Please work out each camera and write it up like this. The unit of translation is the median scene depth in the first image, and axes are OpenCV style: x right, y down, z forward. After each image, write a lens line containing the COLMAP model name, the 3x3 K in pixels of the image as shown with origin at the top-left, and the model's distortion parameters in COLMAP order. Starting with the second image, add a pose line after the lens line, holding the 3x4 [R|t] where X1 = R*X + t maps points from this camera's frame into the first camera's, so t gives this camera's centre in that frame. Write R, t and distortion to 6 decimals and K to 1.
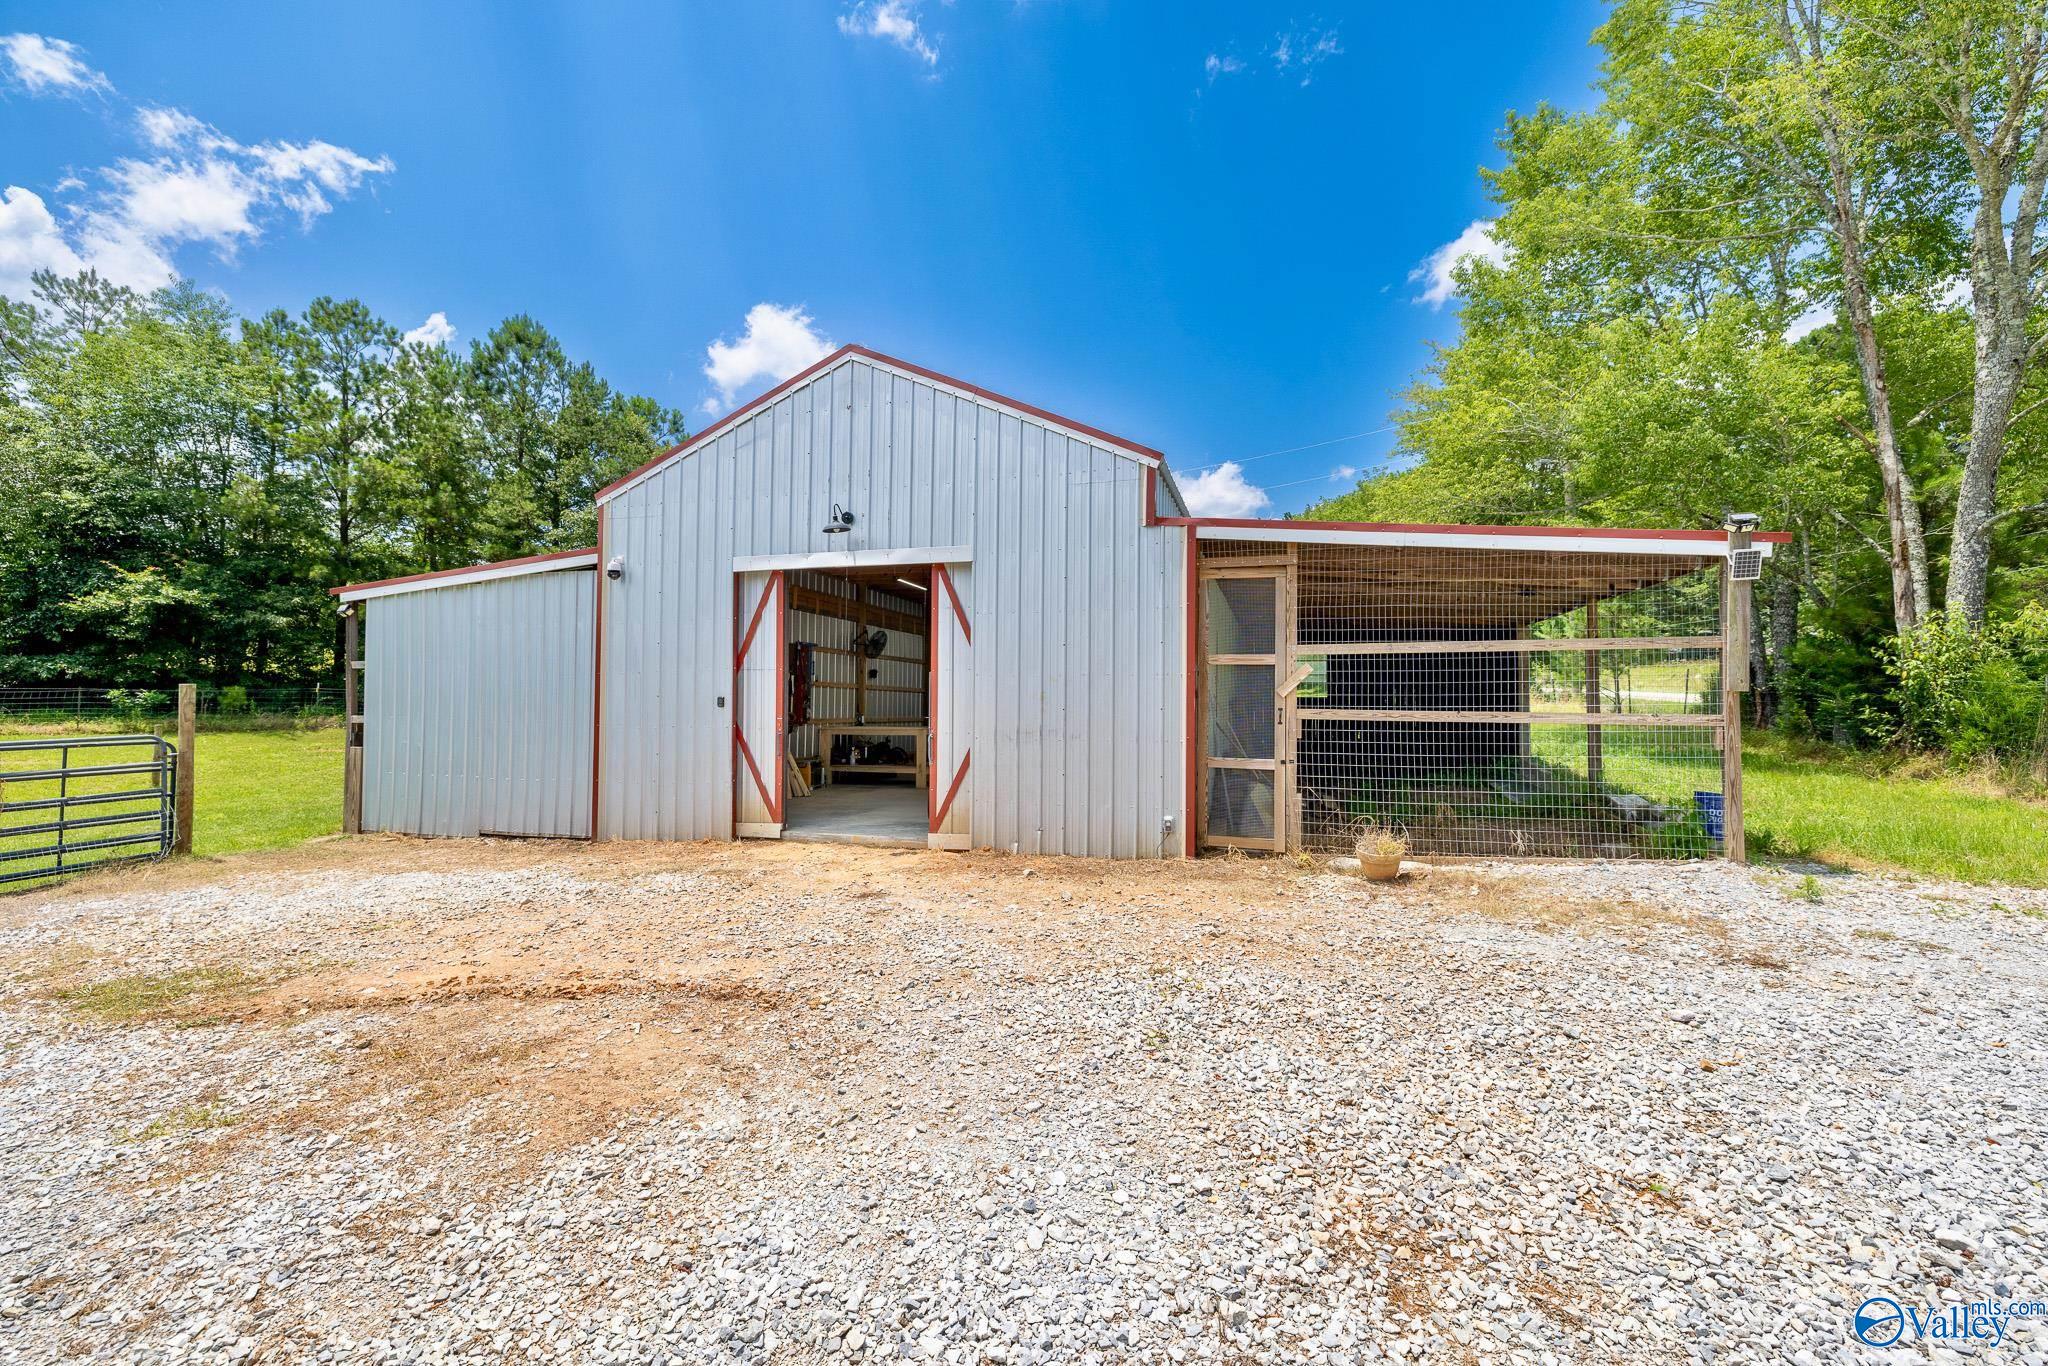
lens RADIAL K [[853.2, 0, 1021.0], [0, 853.2, 675.8], [0, 0, 1]] dist [0.002930, 0.000772]
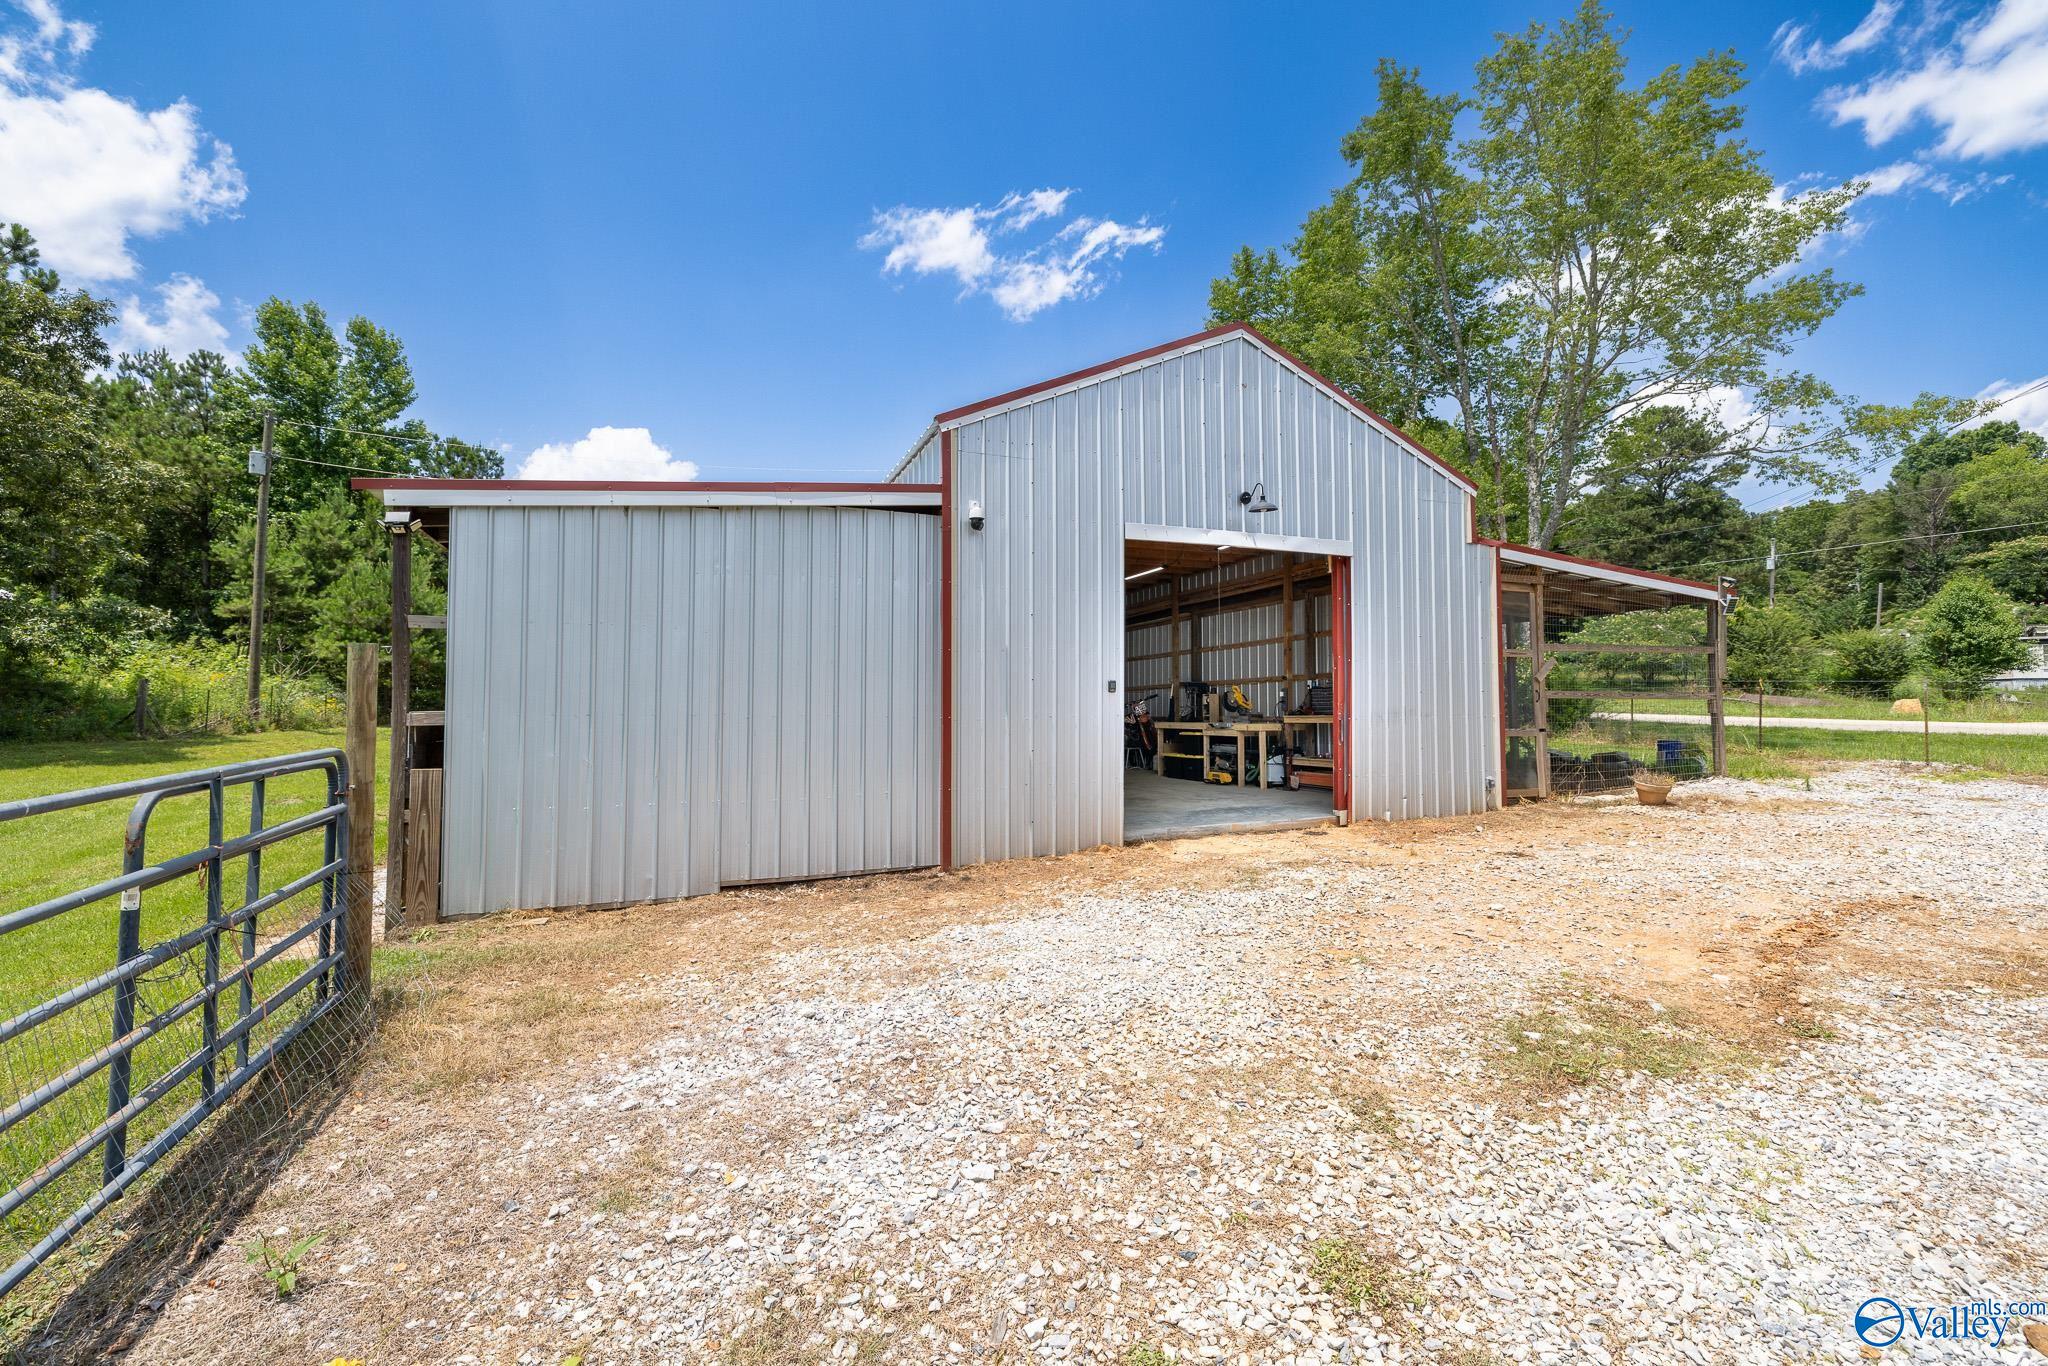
lens RADIAL K [[853.2, 0, 1021.0], [0, 853.2, 675.8], [0, 0, 1]] dist [0.002930, 0.000772]
pose [[0.781322, 0.012958, 0.623993, -1.082601], [-0.006974, 0.999903, -0.012032, 0.034832], [-0.624089, 0.005049, 0.781337, 0.423418]]
